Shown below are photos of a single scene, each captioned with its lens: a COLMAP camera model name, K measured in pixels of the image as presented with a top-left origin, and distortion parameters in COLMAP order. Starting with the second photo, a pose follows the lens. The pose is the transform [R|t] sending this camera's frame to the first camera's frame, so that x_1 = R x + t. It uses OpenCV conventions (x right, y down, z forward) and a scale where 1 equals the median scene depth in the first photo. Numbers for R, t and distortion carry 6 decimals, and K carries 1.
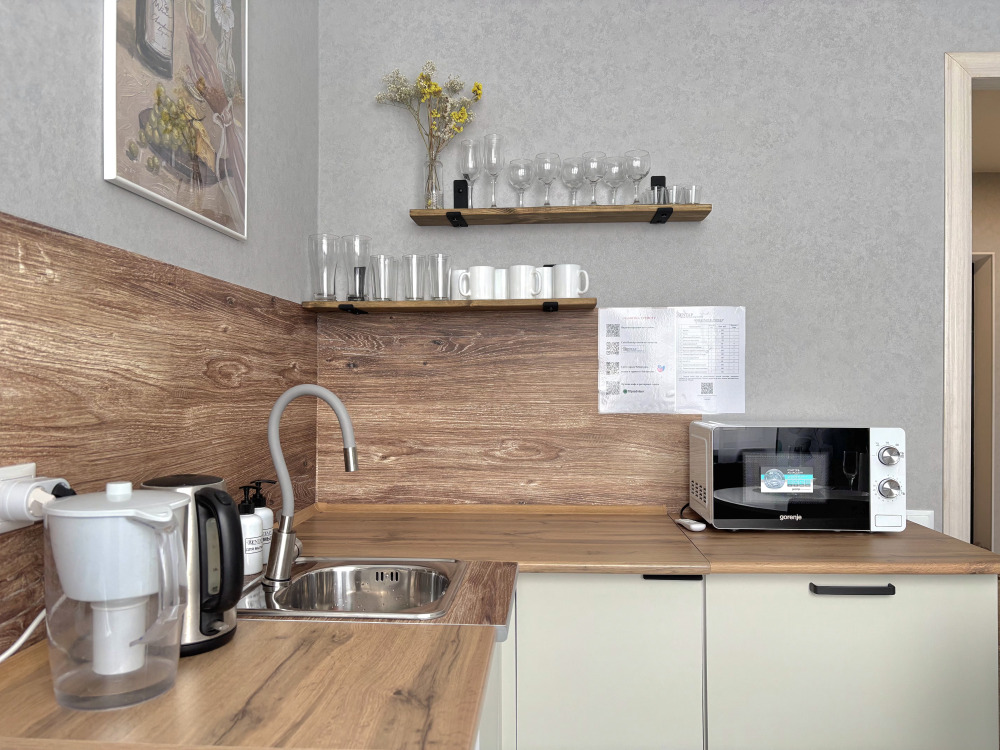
lens RADIAL K [[760.2, 0, 499.1], [0, 760.2, 364.2], [0, 0, 1]] dist [0.098980, -0.120124]
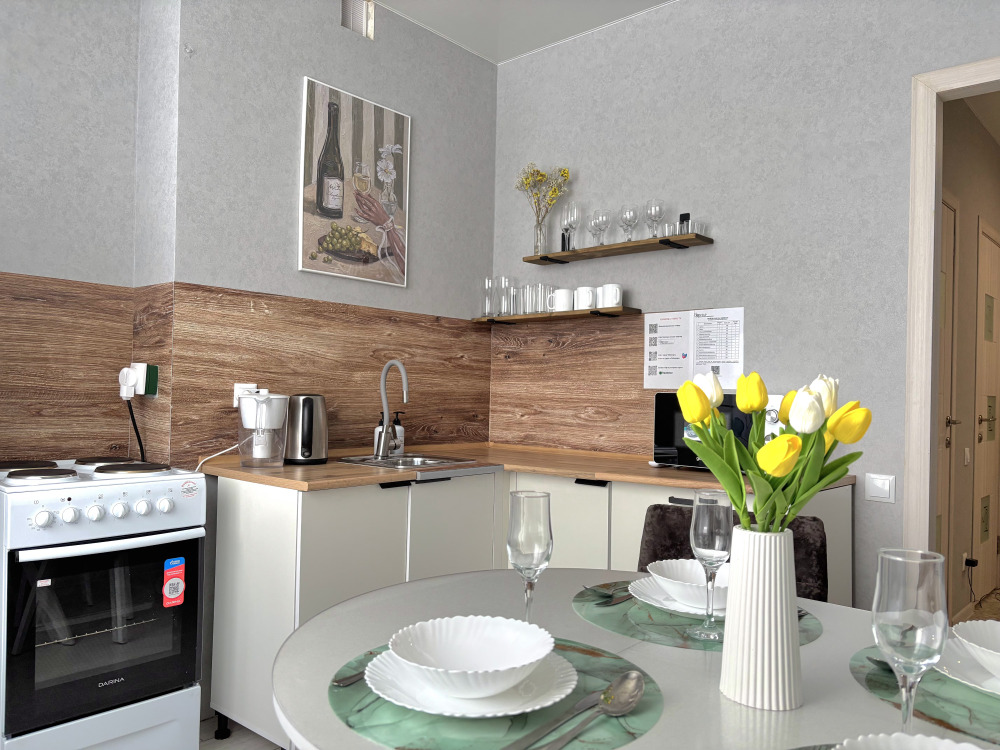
lens RADIAL K [[750.5, 0, 500.0], [0, 750.5, 375.0], [0, 0, 1]] dist [0.050280, -0.076359]
pose [[0.791717, 0.001970, -0.610885, 0.763814], [-0.007882, 0.999945, -0.006990, 0.051063], [0.610837, 0.010349, 0.791689, -0.245893]]
